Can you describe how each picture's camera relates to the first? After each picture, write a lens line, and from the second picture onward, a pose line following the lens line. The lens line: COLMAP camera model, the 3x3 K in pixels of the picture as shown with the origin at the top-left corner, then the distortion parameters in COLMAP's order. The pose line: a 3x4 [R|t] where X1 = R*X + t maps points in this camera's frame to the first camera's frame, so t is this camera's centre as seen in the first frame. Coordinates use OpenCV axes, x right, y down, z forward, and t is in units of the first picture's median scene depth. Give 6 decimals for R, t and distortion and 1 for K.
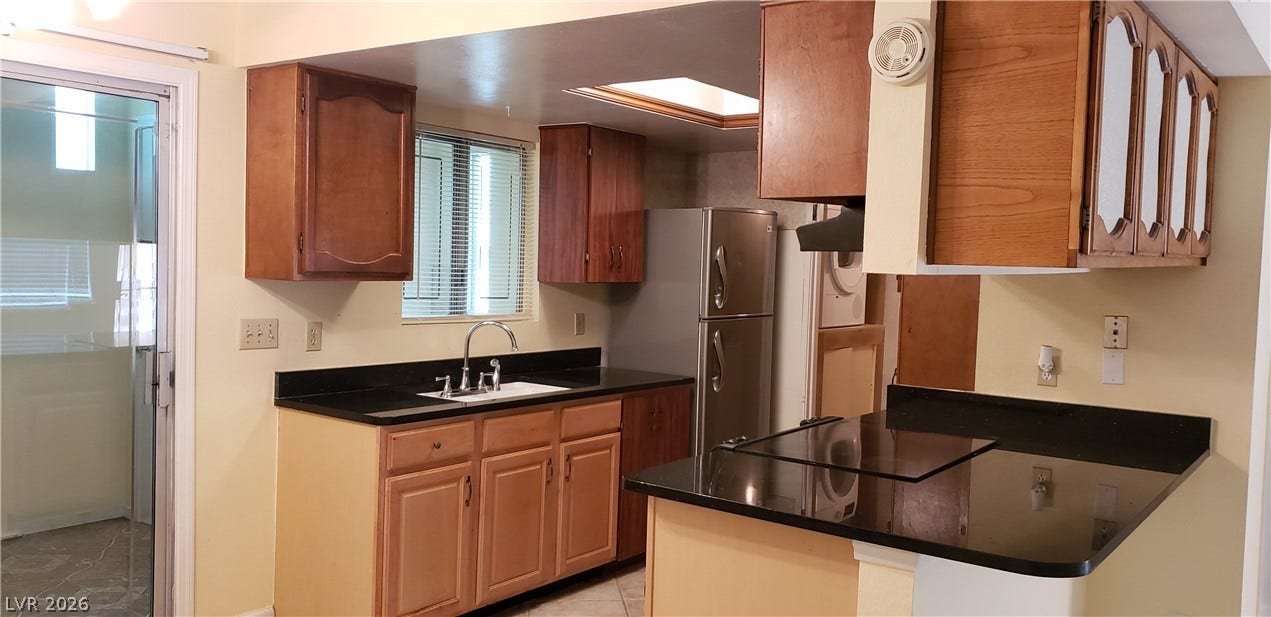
lens RADIAL K [[988.9, 0, 643.6], [0, 988.9, 310.0], [0, 0, 1]] dist [0.075701, -0.101002]
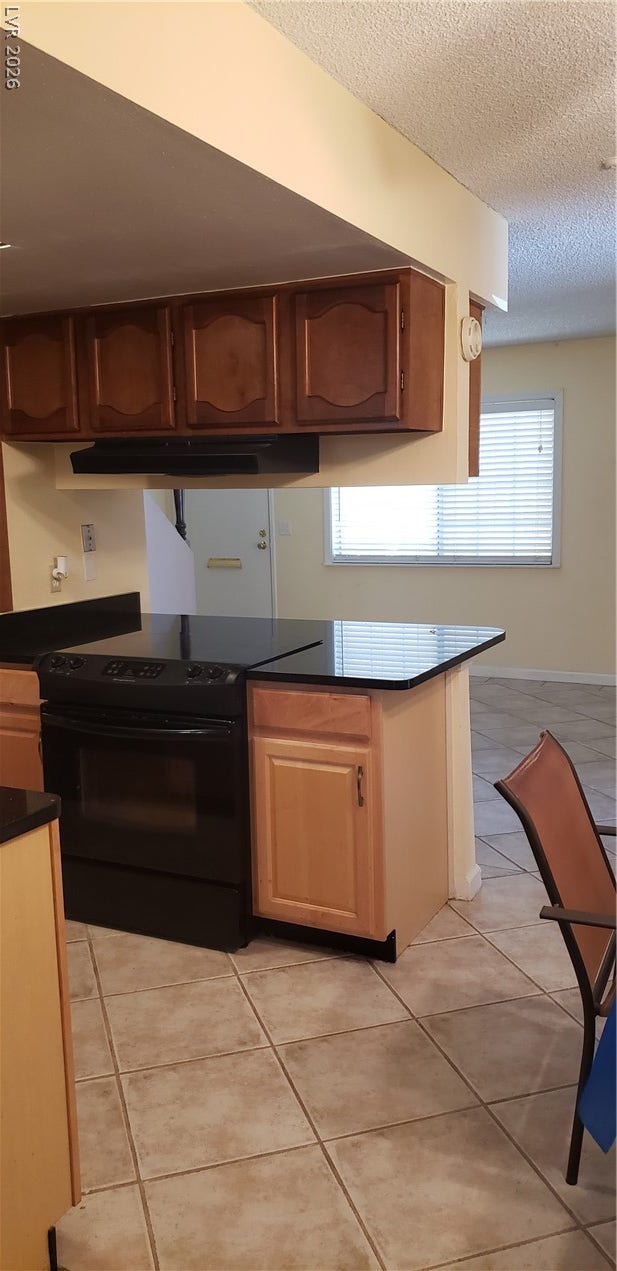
lens RADIAL K [[988.9, 0, 306.7], [0, 988.9, 622.2], [0, 0, 1]] dist [0.075701, -0.101002]
pose [[-0.144775, -0.159037, 0.976600, -0.689581], [0.073586, 0.982535, 0.170912, -0.057878], [-0.986724, 0.096608, -0.130544, 0.804785]]
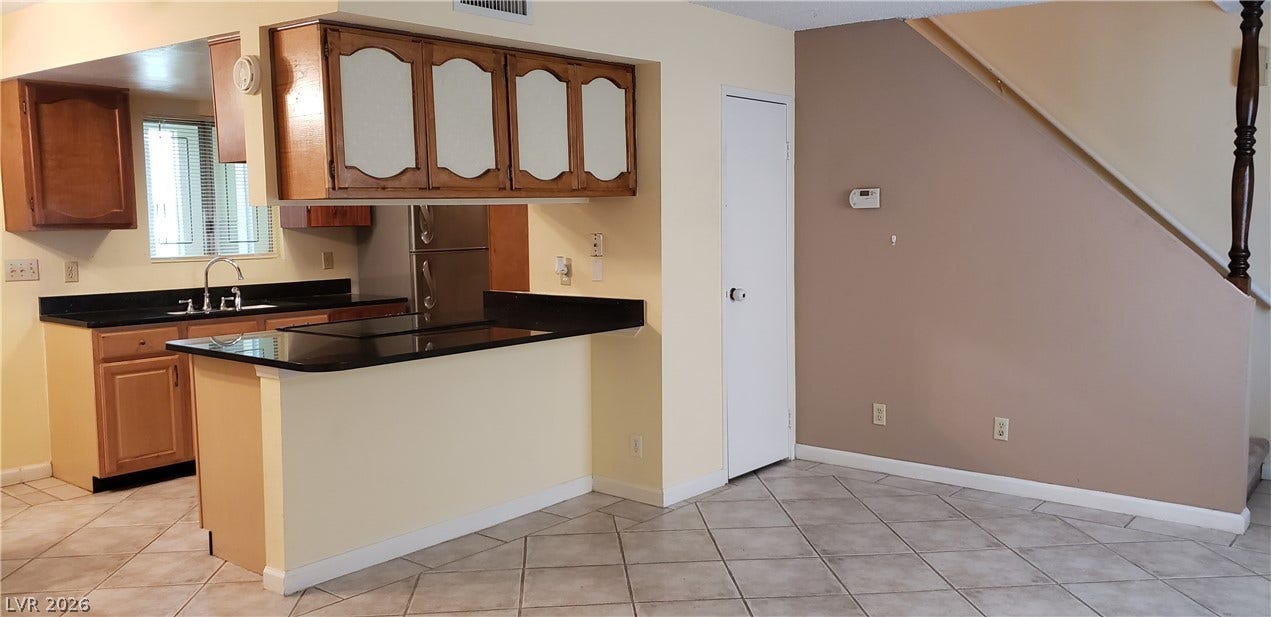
lens RADIAL K [[988.9, 0, 651.7], [0, 988.9, 324.1], [0, 0, 1]] dist [0.075701, -0.101002]
pose [[0.998529, -0.036998, -0.039628, 0.536324], [0.039278, 0.997521, 0.058395, 0.049683], [0.037369, -0.059865, 0.997507, -0.377128]]
